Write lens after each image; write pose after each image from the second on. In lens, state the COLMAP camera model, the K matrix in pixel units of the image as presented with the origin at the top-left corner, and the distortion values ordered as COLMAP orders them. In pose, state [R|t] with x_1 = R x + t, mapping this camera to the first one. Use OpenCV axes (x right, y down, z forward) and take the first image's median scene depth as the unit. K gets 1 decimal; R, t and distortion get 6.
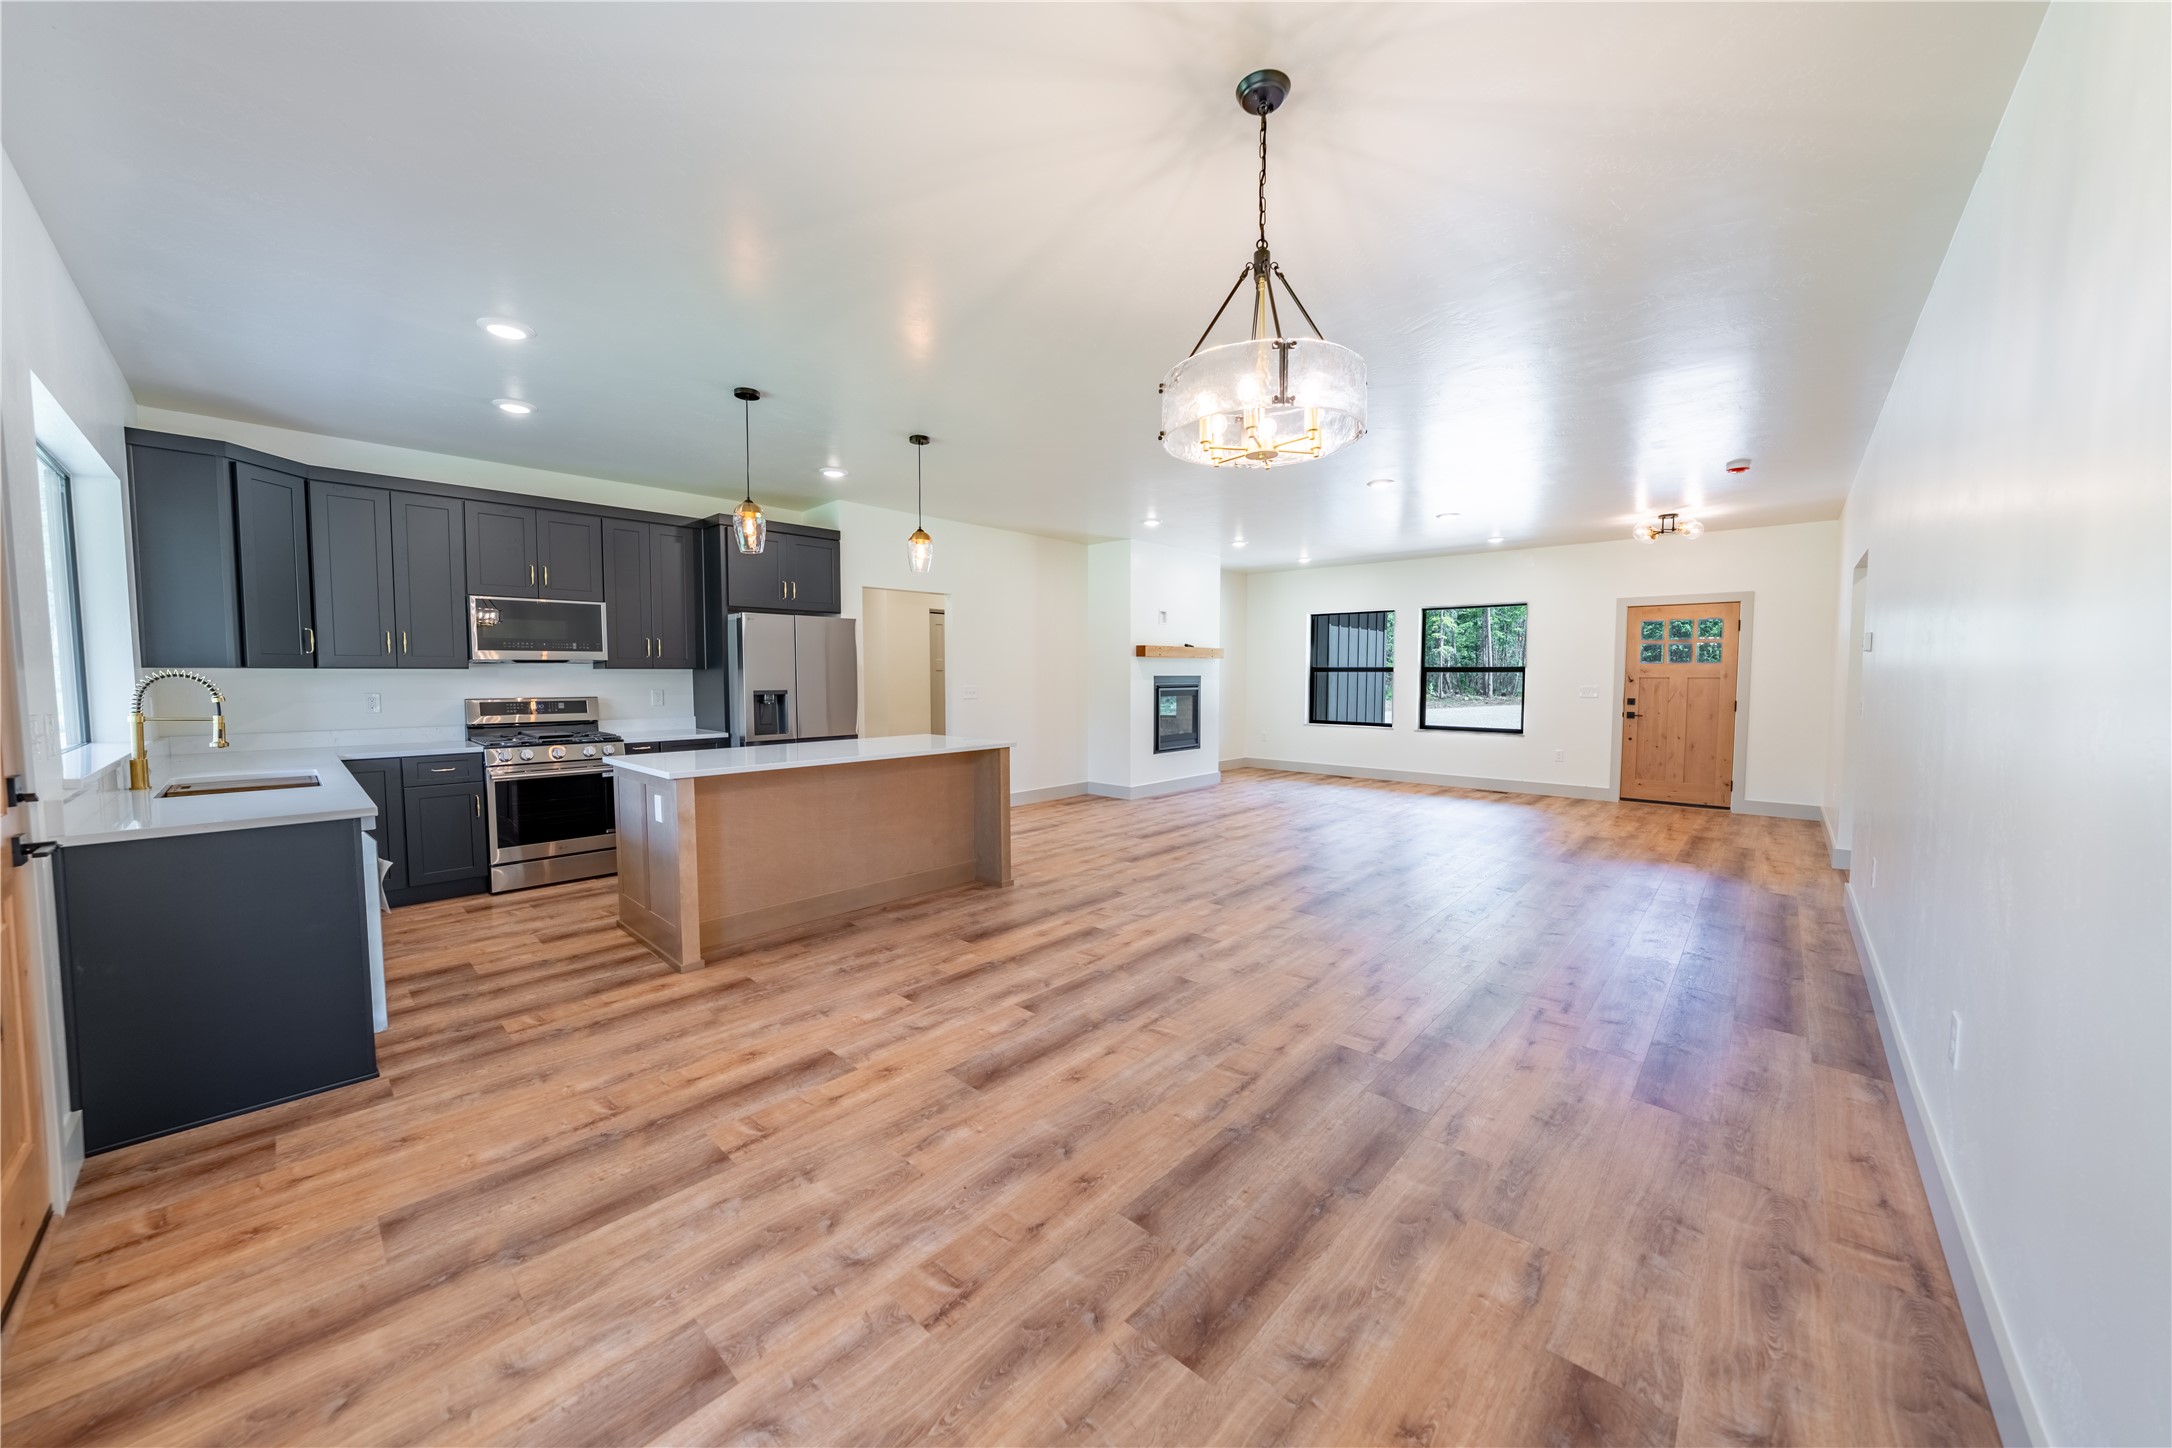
lens RADIAL K [[763.3, 0, 1090.7], [0, 763.3, 719.2], [0, 0, 1]] dist [-0.026633, 0.006479]
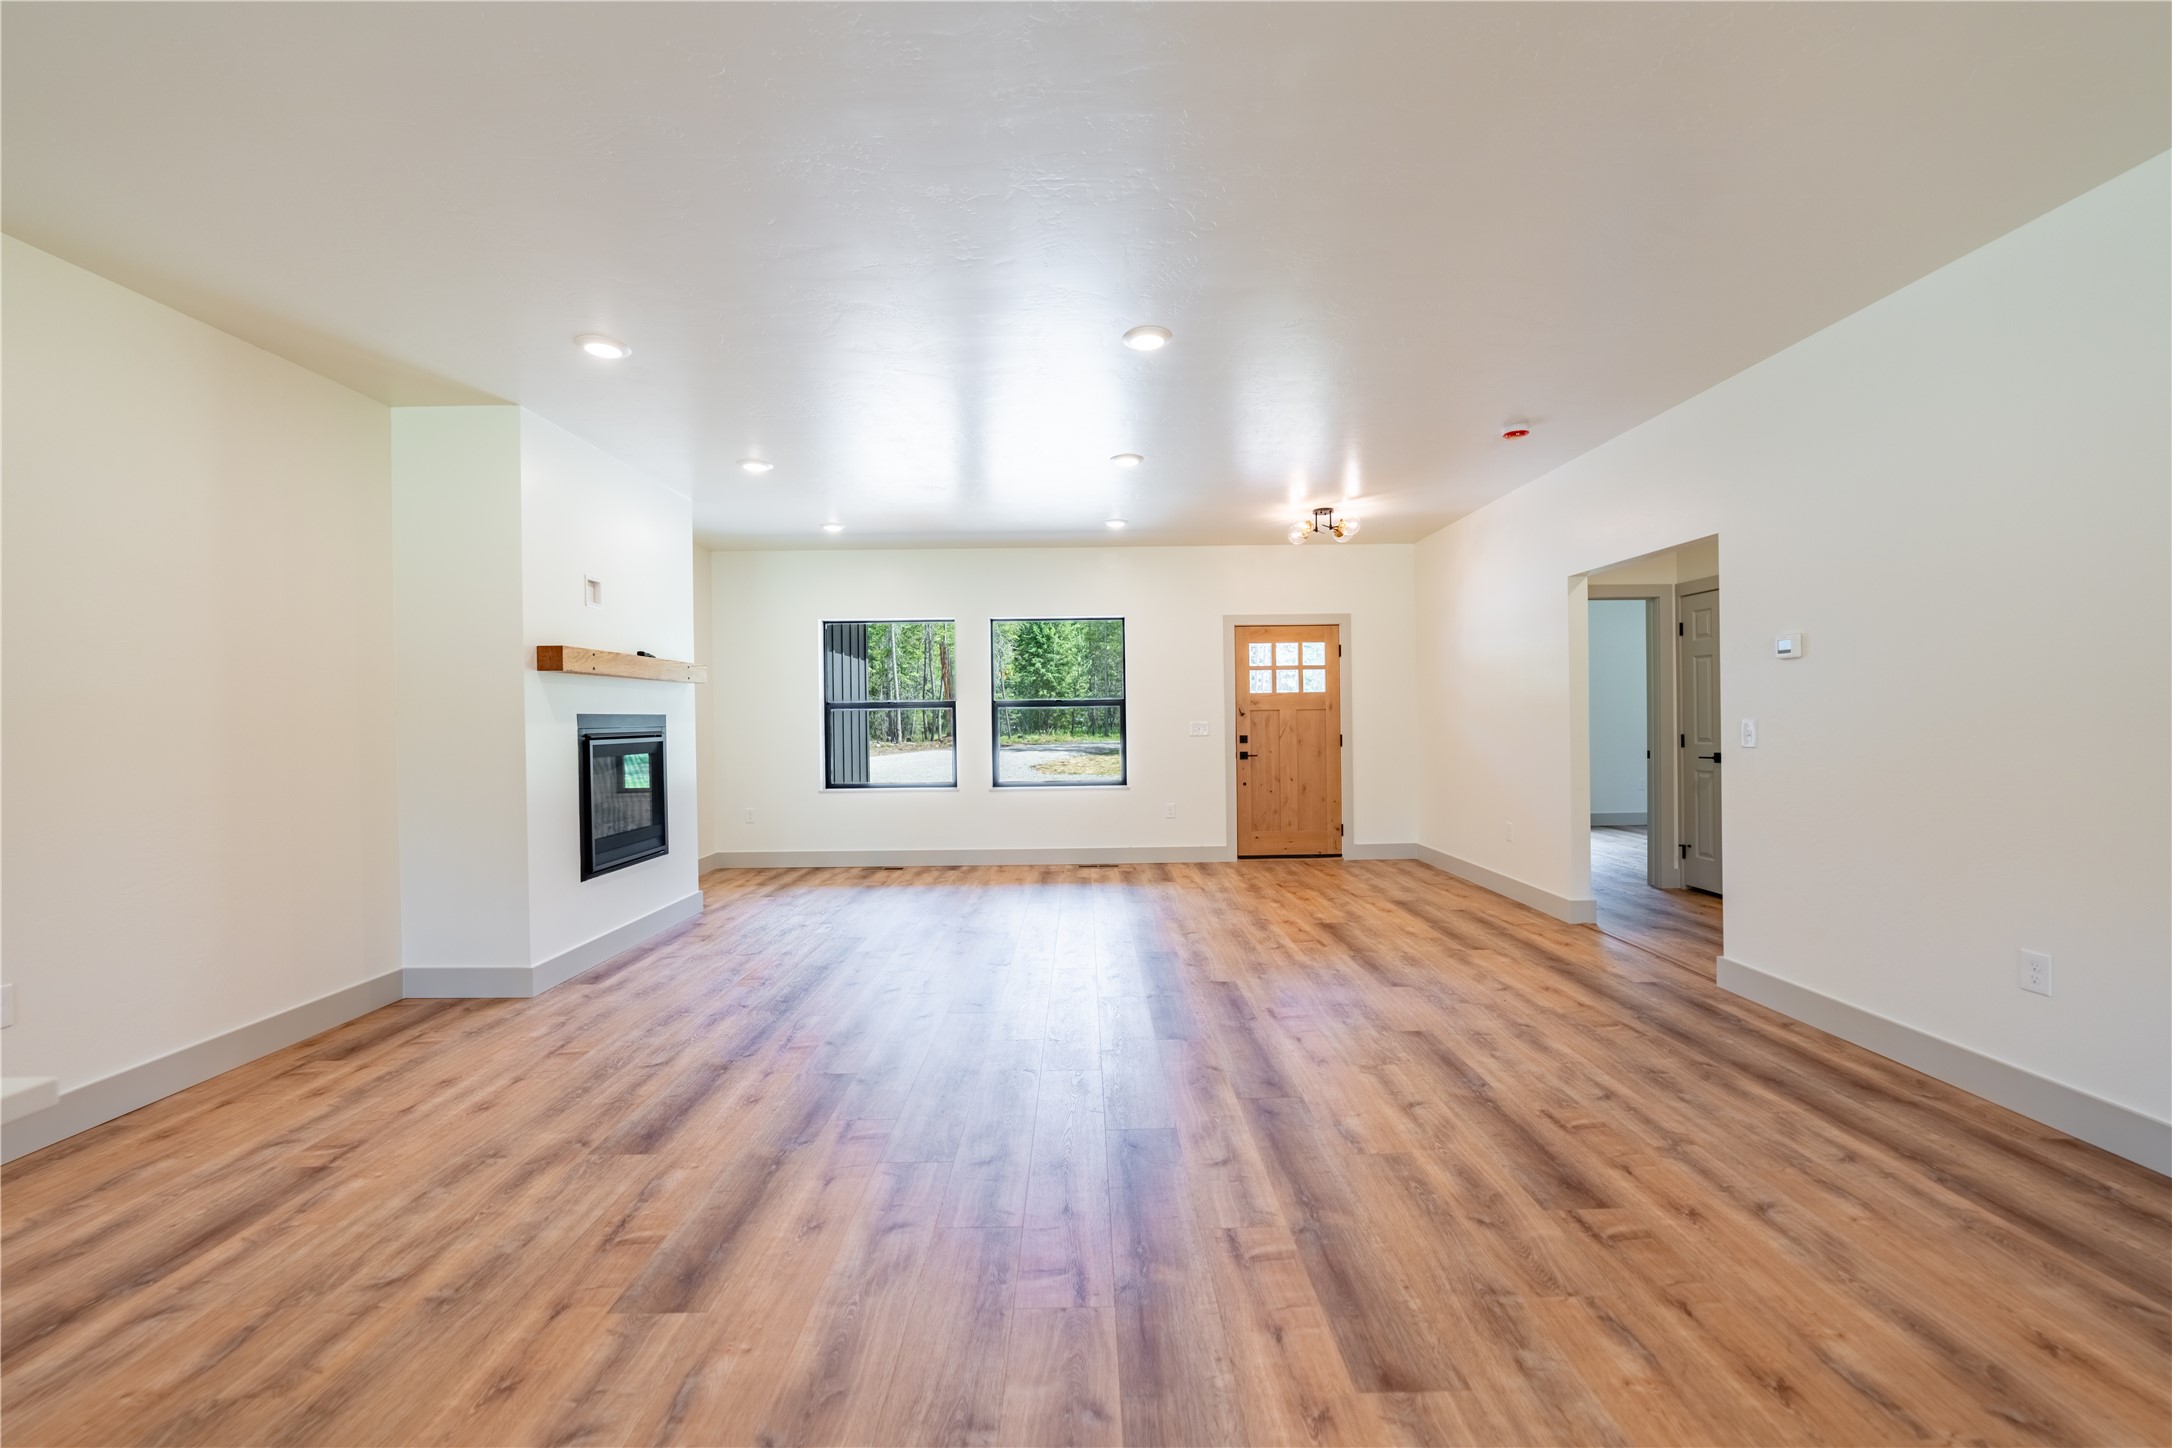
lens RADIAL K [[831.2, 0, 1086.0], [0, 831.2, 724.0], [0, 0, 1]] dist [-0.011860, 0.000018]
pose [[0.735907, -0.015069, 0.676915, -0.045066], [0.054004, 0.997874, -0.036497, -0.021807], [-0.674926, 0.063414, 0.735156, 0.597972]]
